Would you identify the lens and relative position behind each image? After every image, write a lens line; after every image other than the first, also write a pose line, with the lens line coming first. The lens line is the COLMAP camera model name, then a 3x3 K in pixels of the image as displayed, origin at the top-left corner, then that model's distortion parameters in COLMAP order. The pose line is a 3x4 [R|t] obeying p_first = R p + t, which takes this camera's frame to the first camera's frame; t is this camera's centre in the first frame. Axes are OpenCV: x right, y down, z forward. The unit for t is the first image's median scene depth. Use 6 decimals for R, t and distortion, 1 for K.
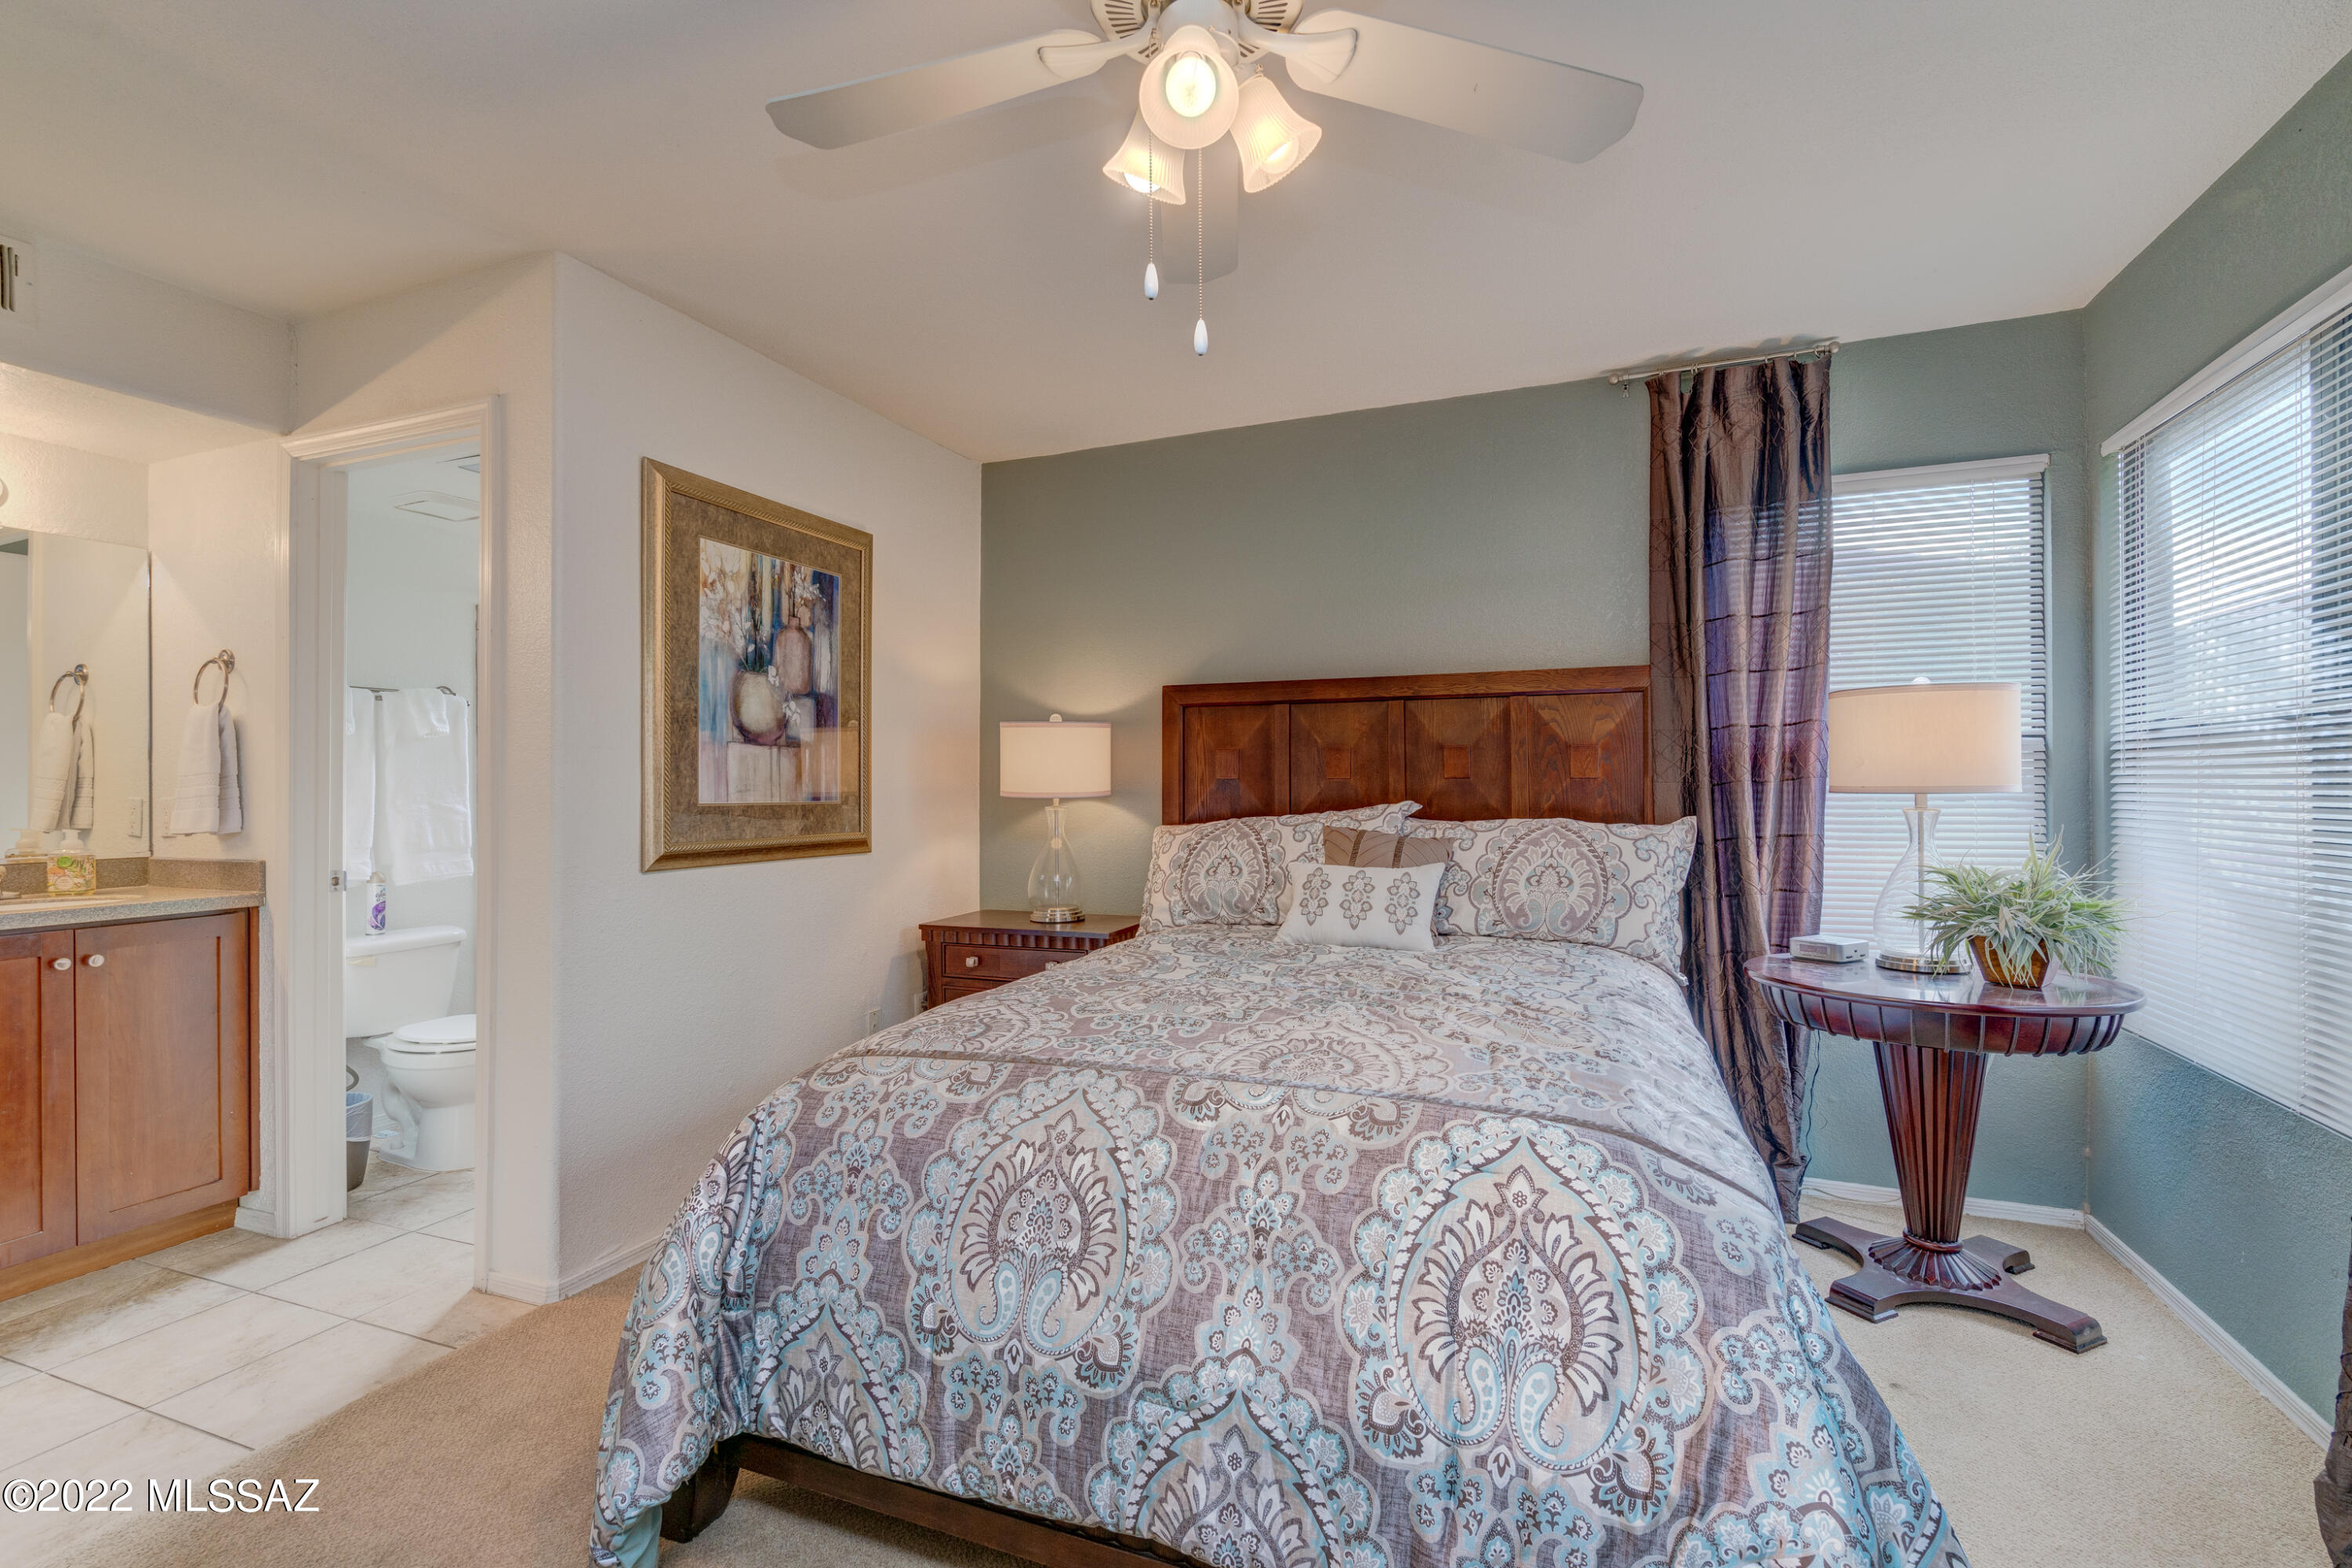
lens RADIAL K [[1071.7, 0, 1183.5], [0, 1071.7, 784.8], [0, 0, 1]] dist [-0.002055, -0.000147]
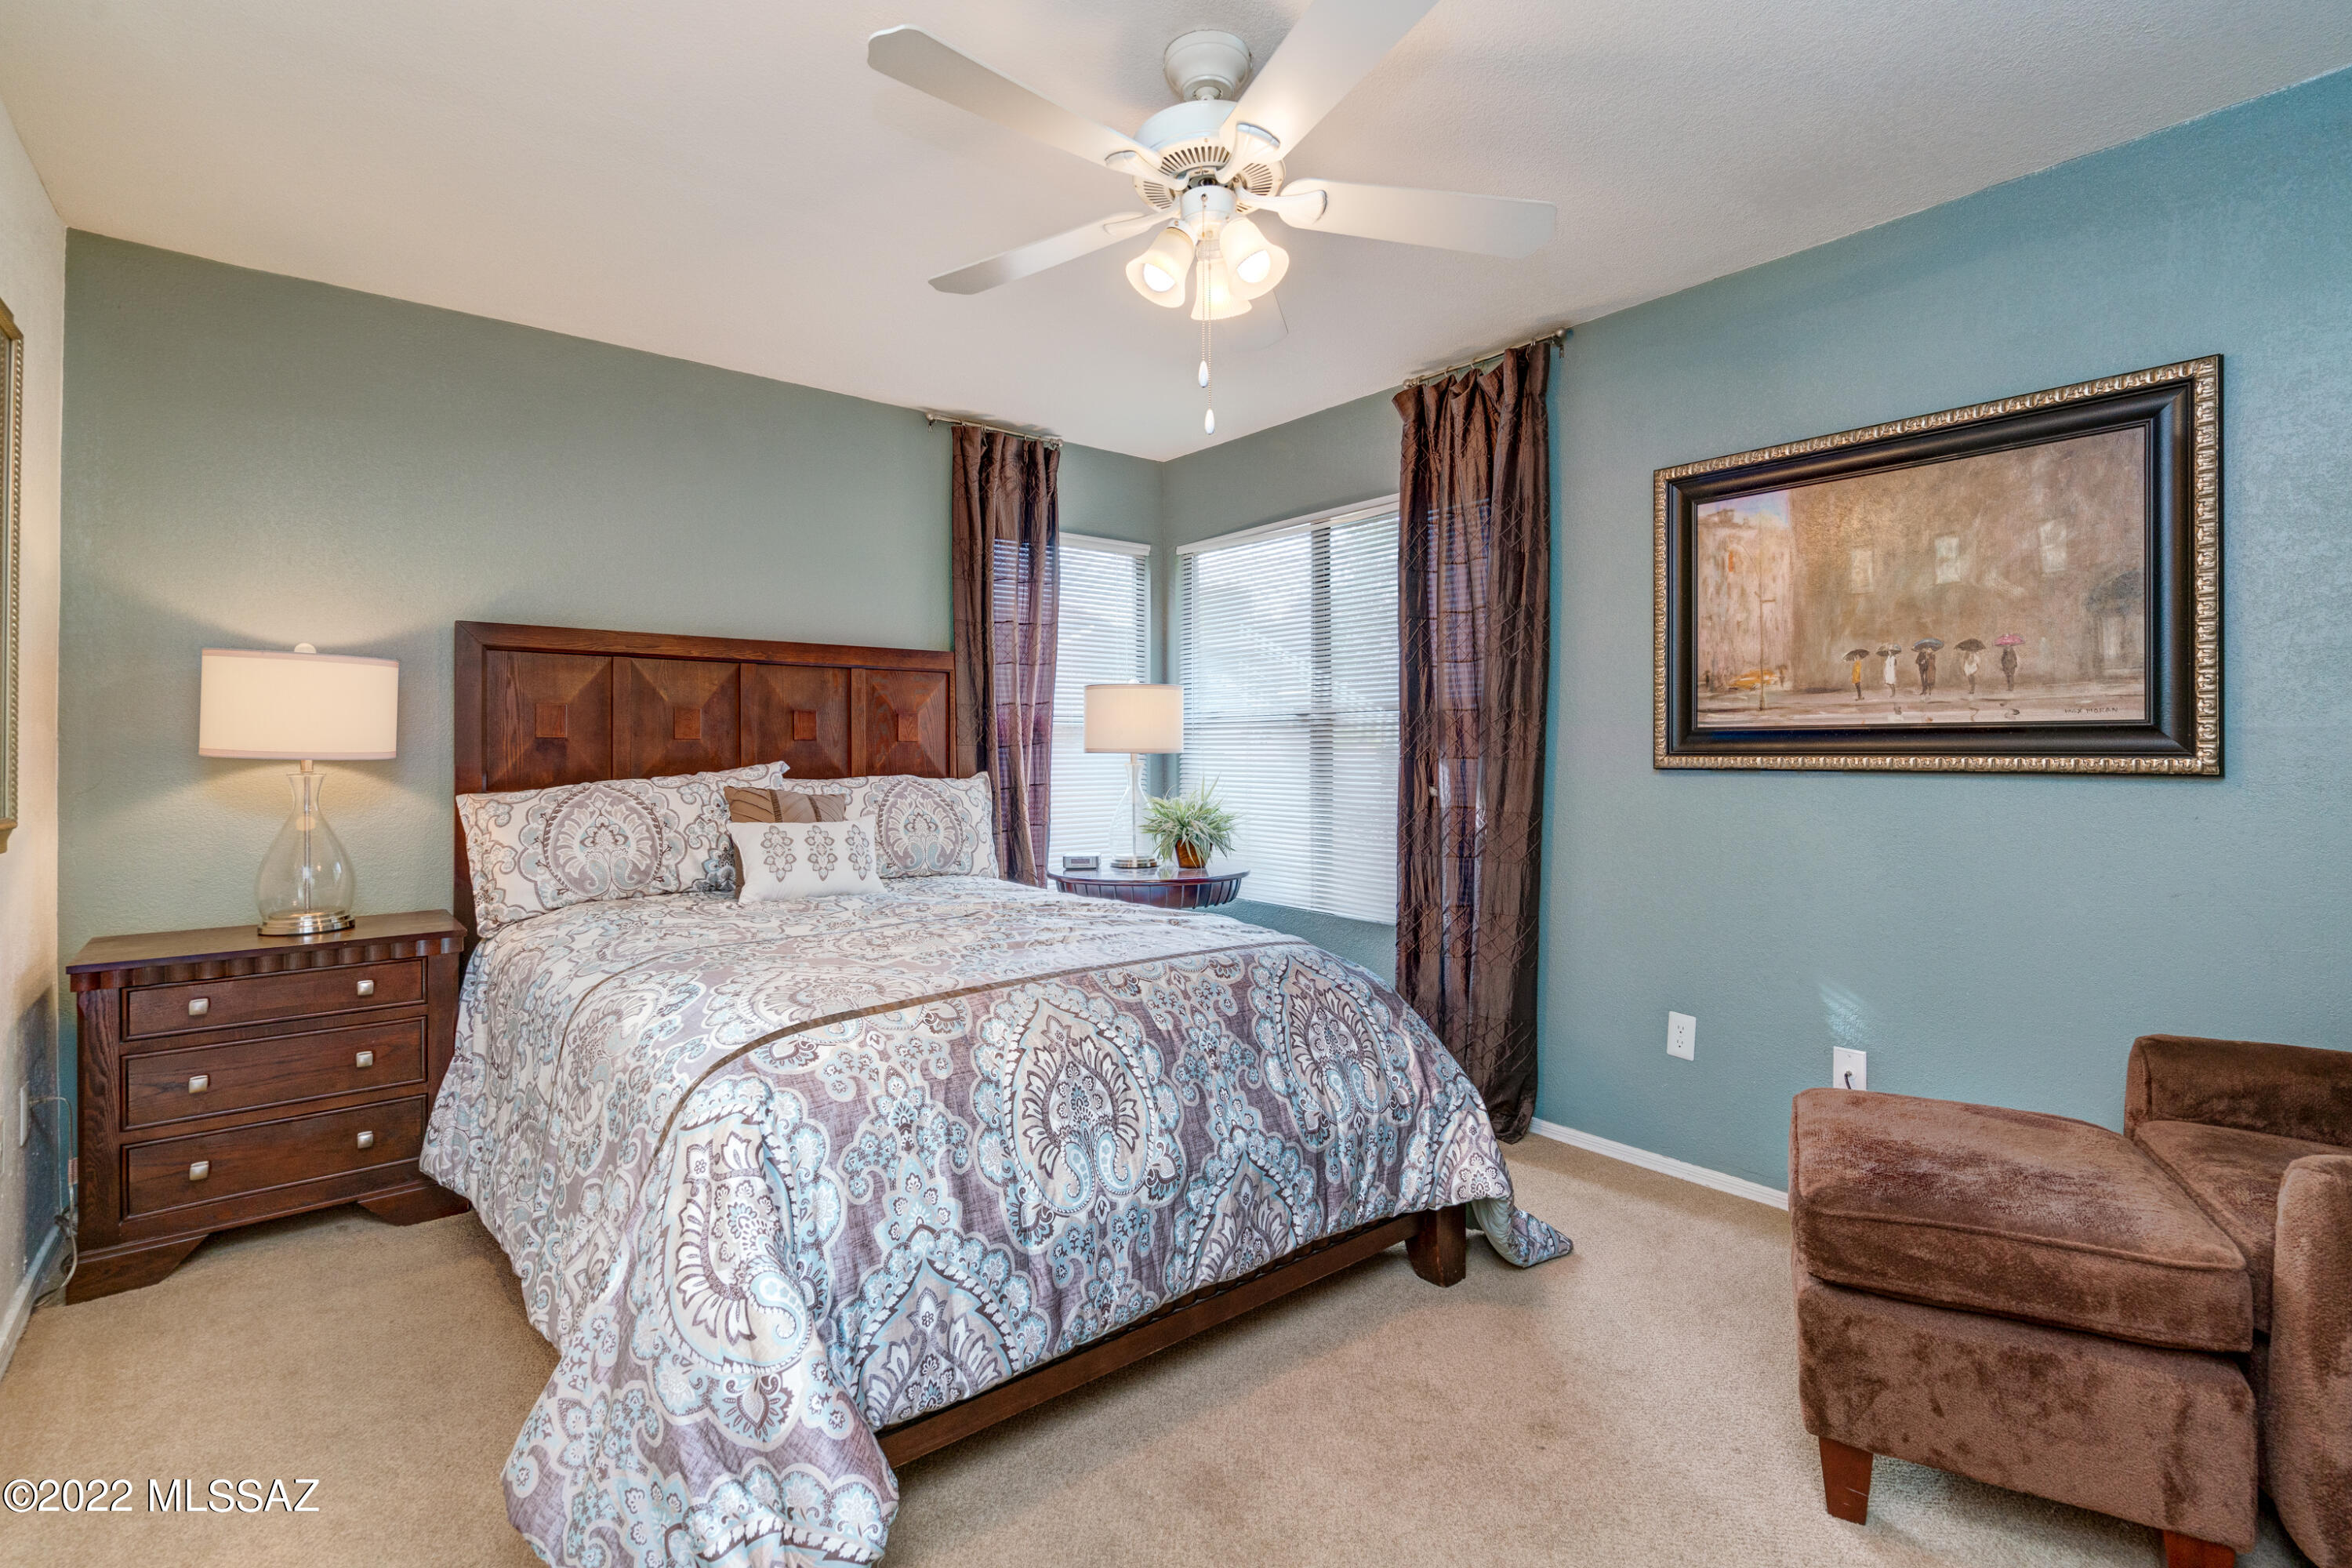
lens RADIAL K [[1071.7, 0, 1199.0], [0, 1071.7, 770.5], [0, 0, 1]] dist [-0.002055, -0.000147]
pose [[0.462051, -0.009214, 0.886806, -0.567534], [-0.001927, 0.999933, 0.011393, 0.012429], [-0.886851, -0.006973, 0.462002, 0.169379]]
